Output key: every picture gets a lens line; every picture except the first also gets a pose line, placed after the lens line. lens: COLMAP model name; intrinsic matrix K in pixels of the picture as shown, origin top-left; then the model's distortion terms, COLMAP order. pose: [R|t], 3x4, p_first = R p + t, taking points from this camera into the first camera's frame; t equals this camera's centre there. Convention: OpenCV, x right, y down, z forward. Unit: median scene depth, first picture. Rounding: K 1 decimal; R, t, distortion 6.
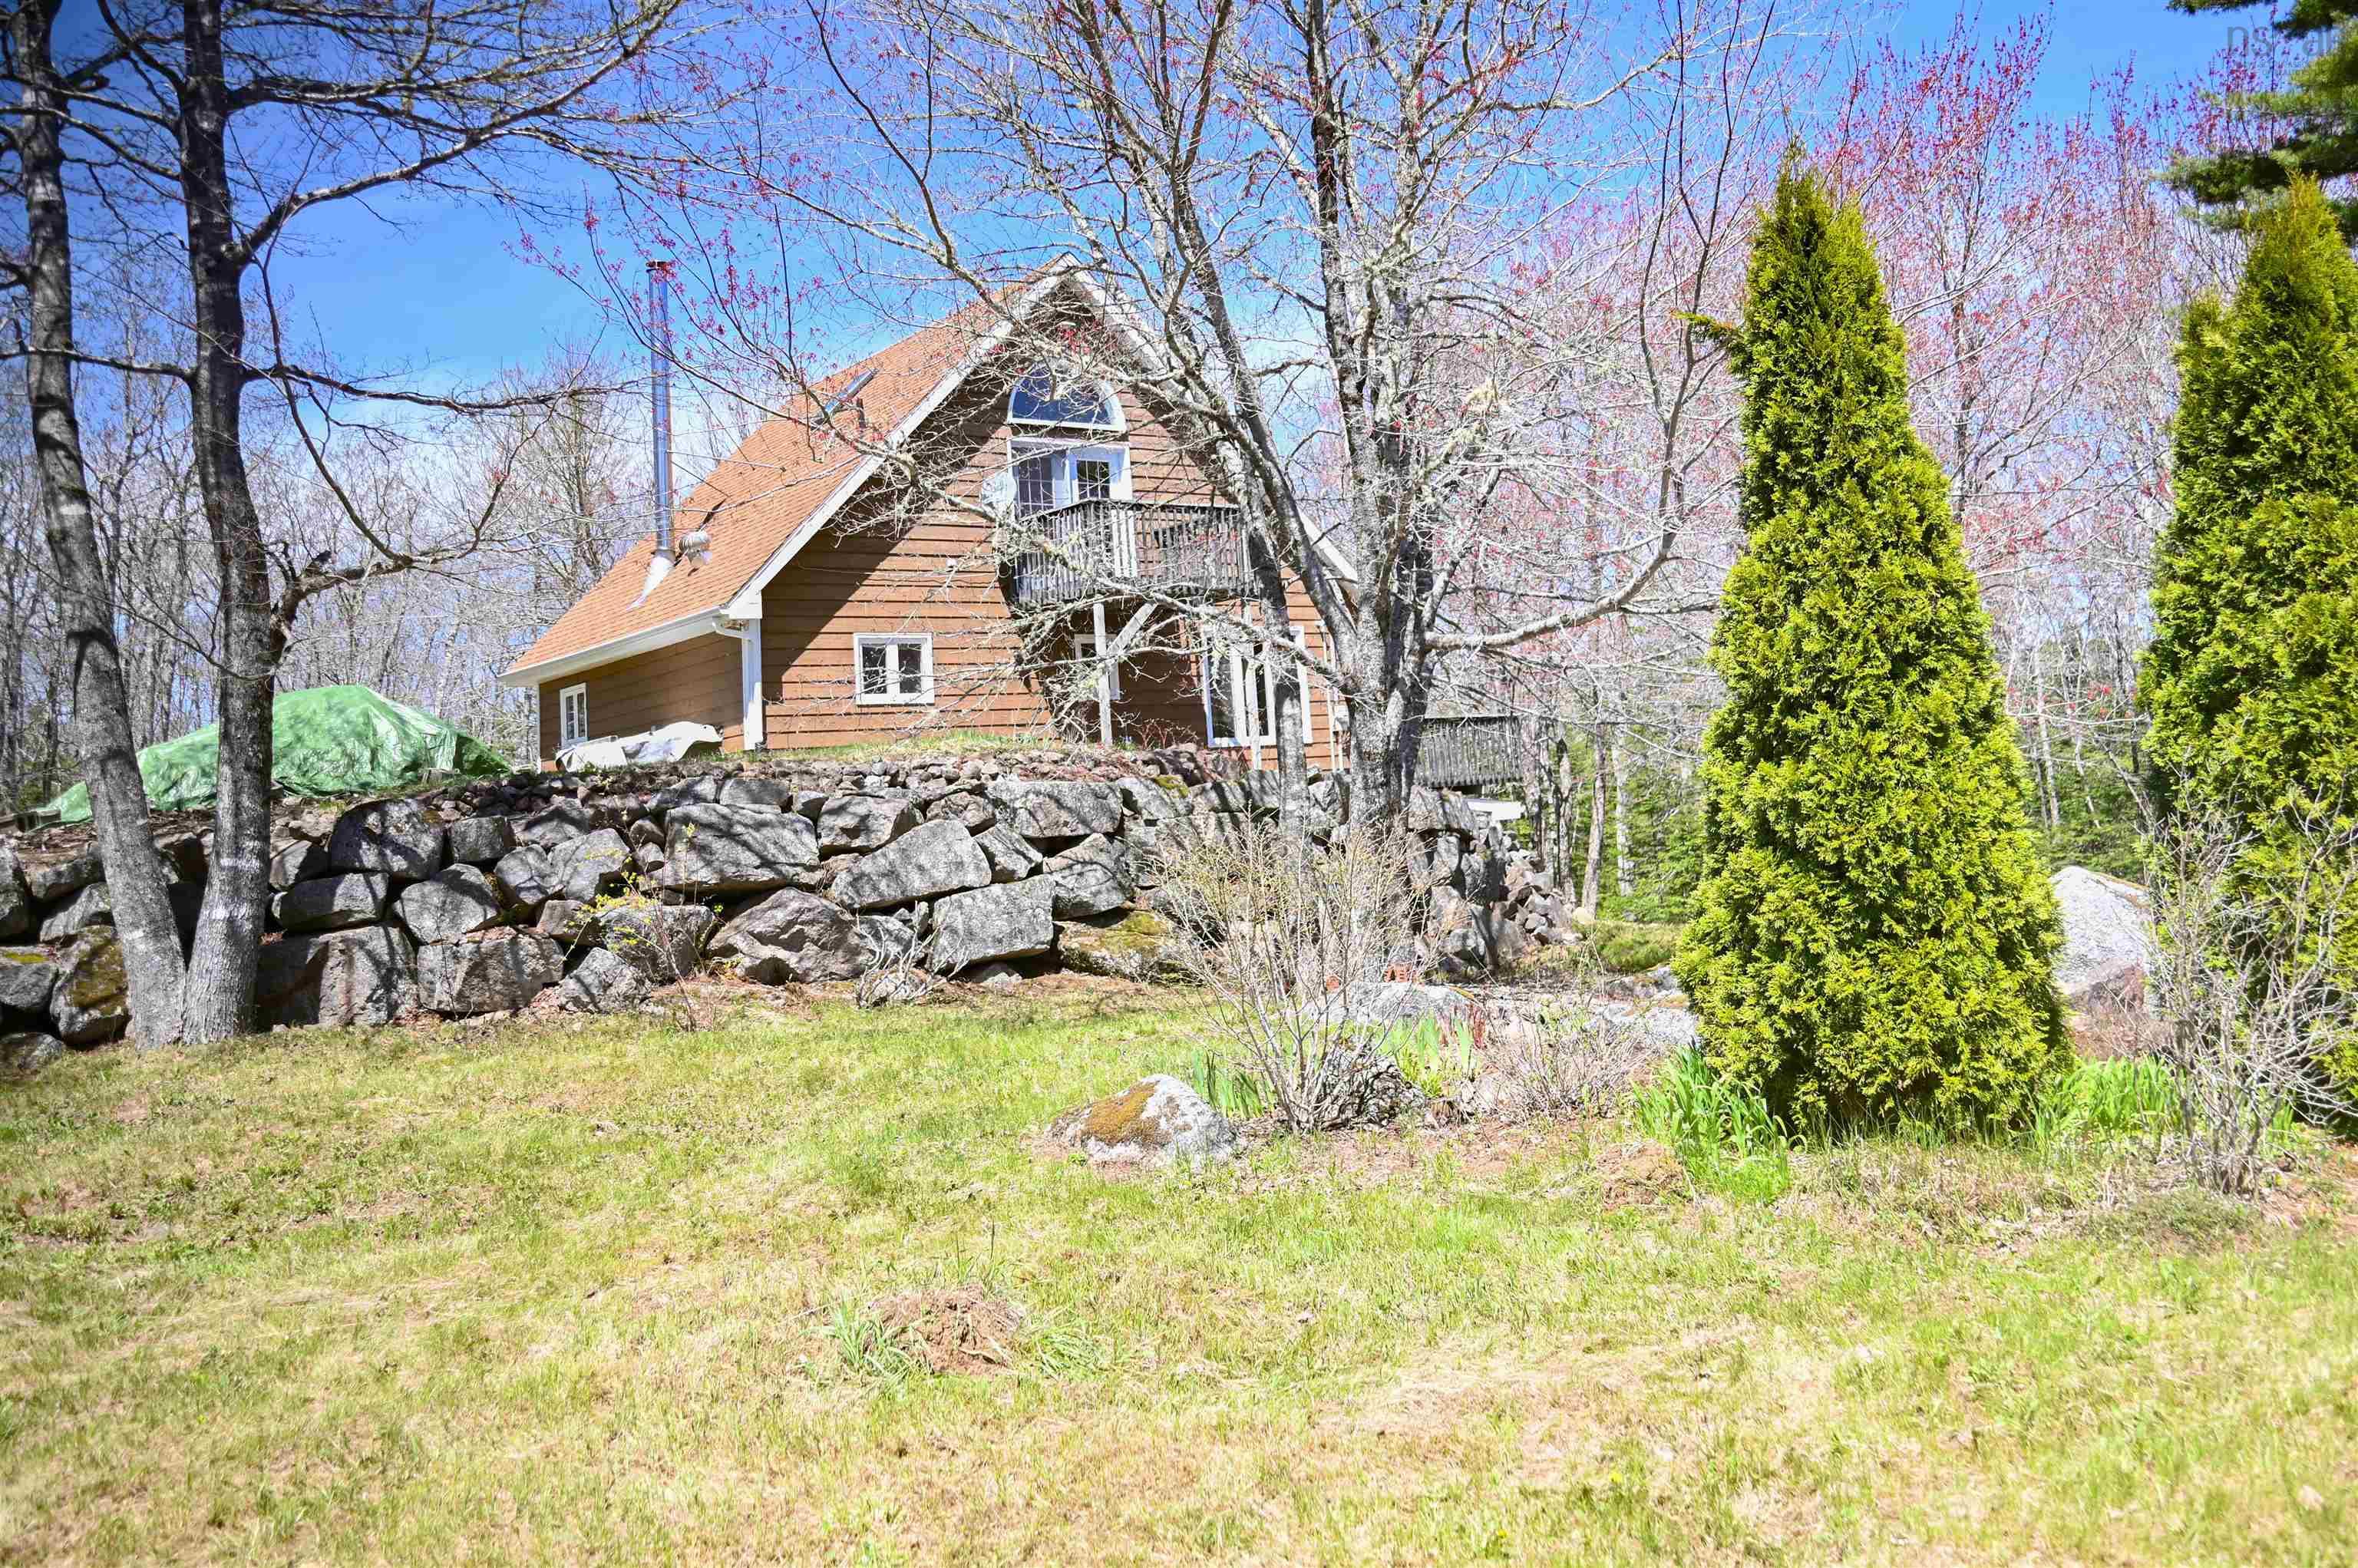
lens RADIAL K [[1959.7, 0, 1154.9], [0, 1959.7, 516.2], [0, 0, 1]] dist [-0.003202, 0.002366]
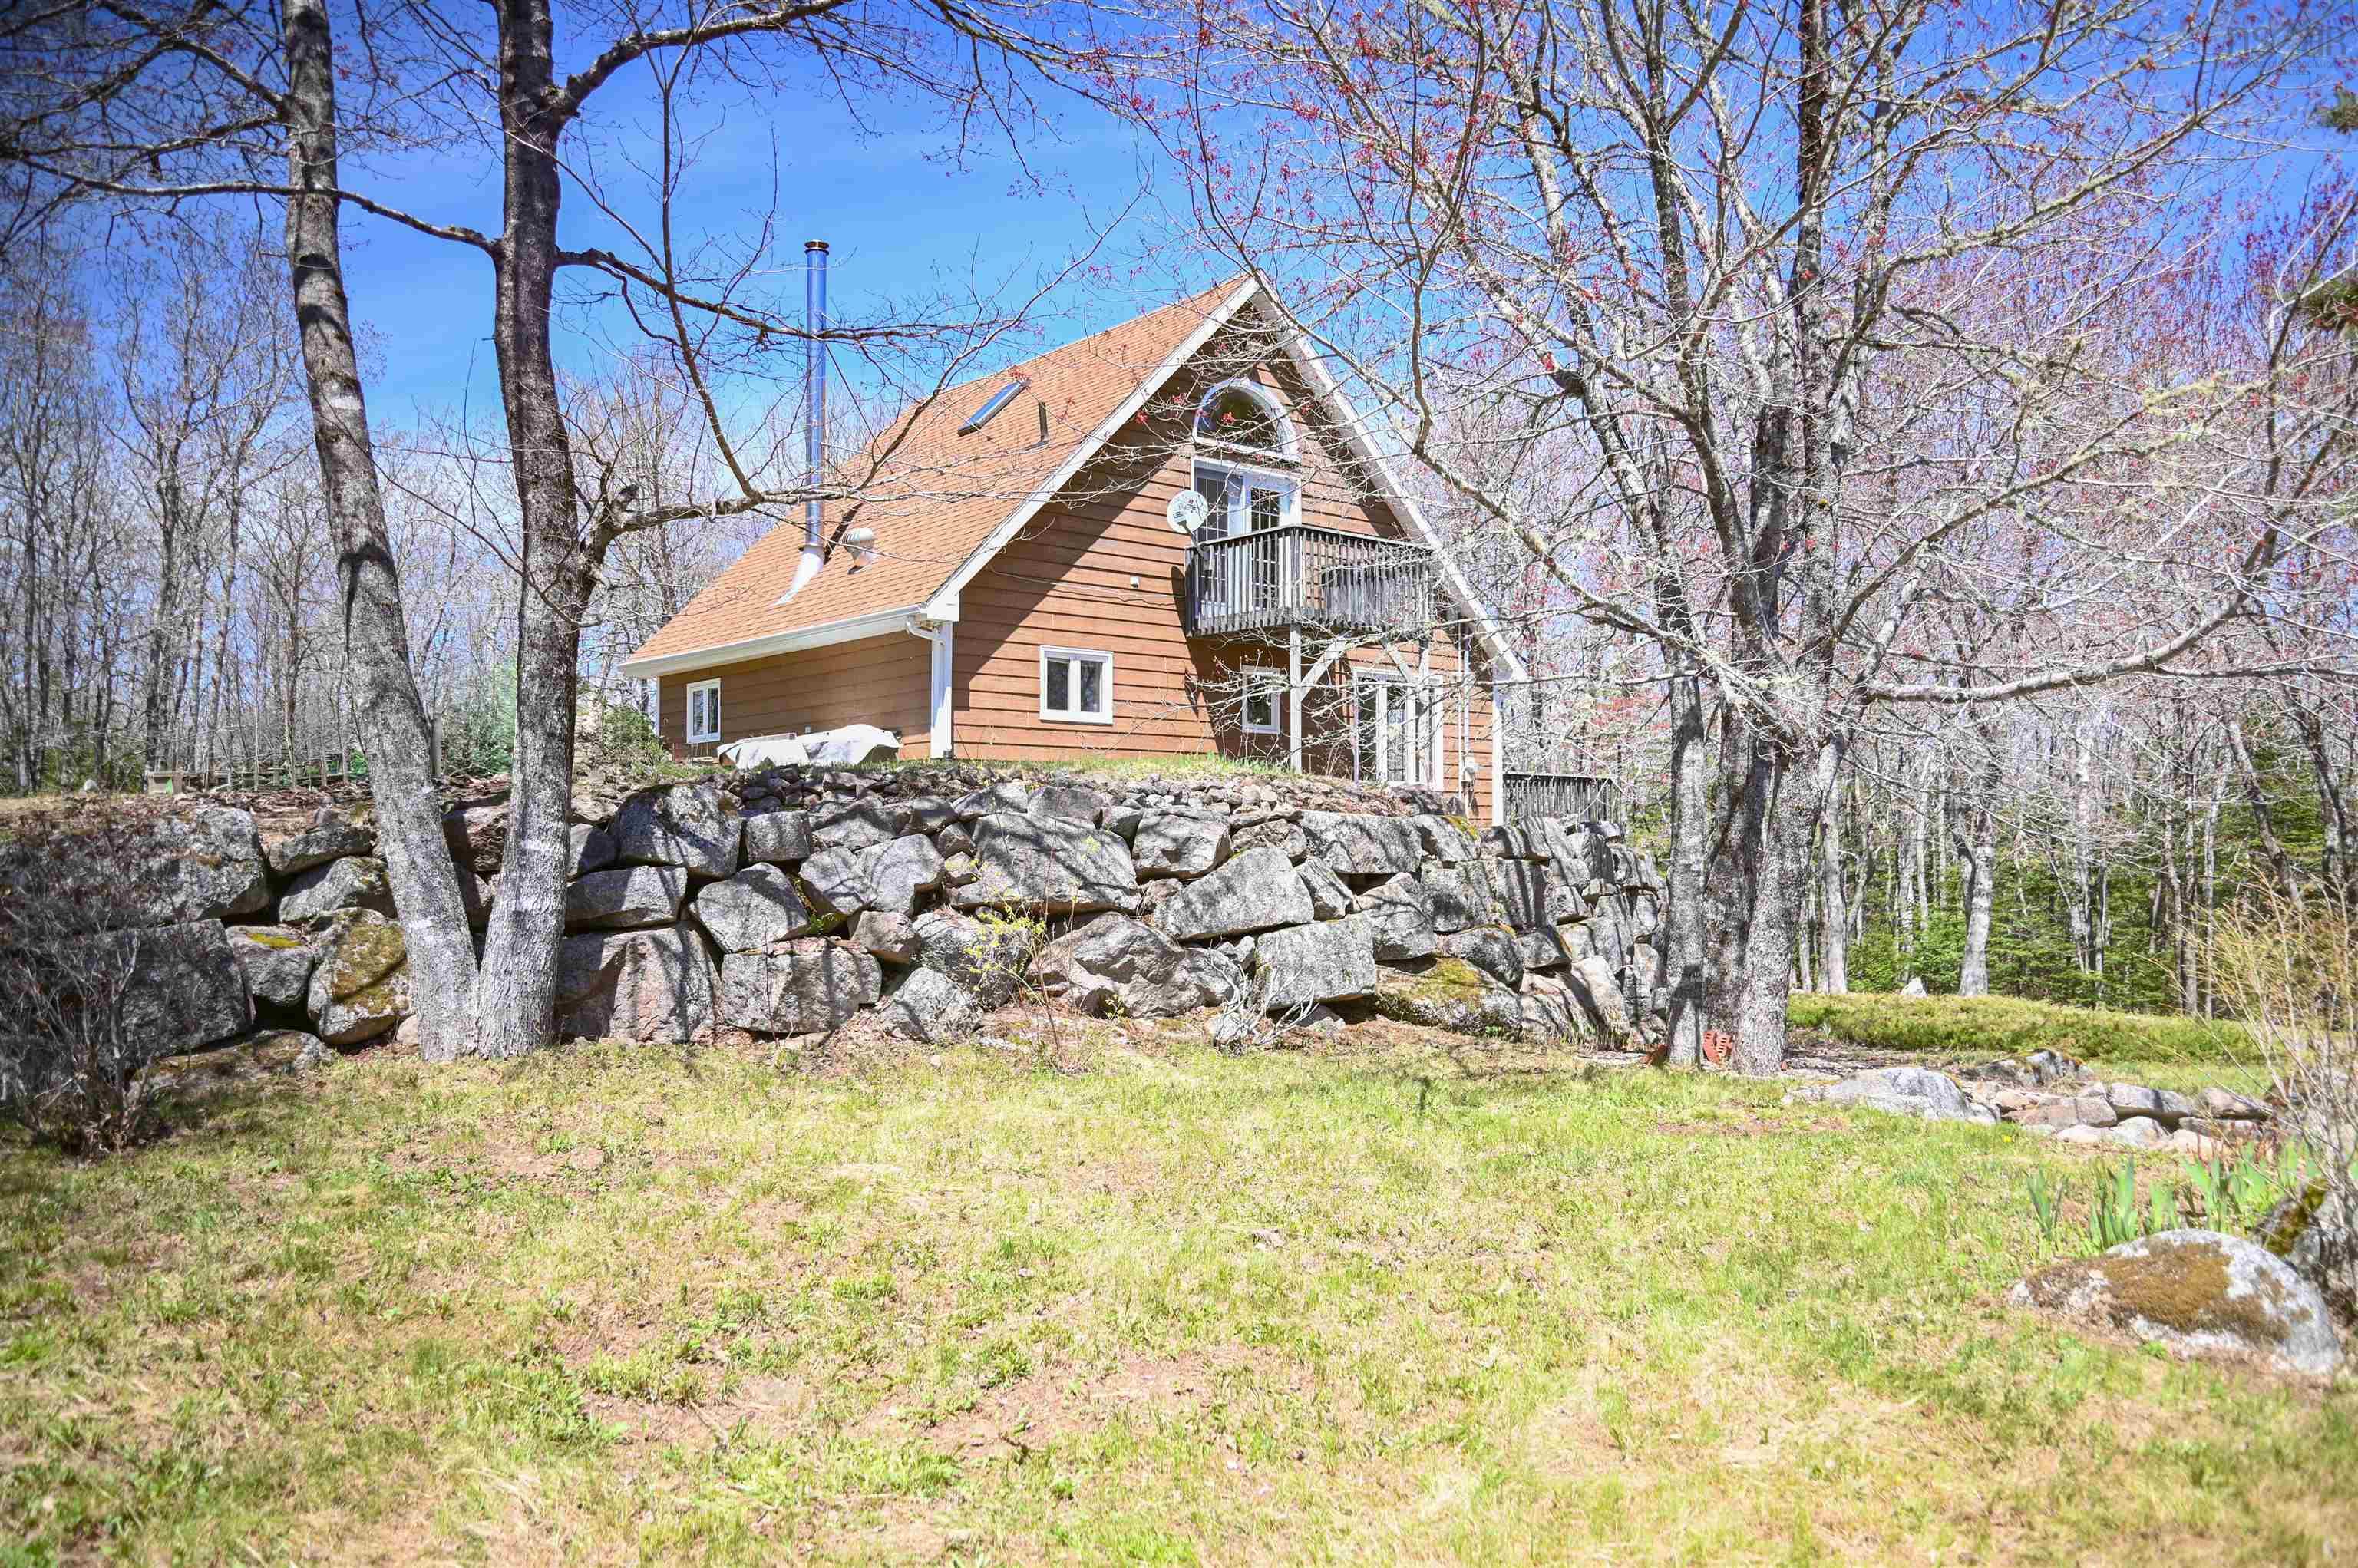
lens RADIAL K [[1729.8, 0, 1184.3], [0, 1729.8, 783.4], [0, 0, 1]] dist [-0.047812, 0.016051]
pose [[0.993252, 0.069542, 0.092816, -0.229466], [-0.079588, 0.990814, 0.109330, 0.041977], [-0.084360, -0.115980, 0.989663, 0.220285]]
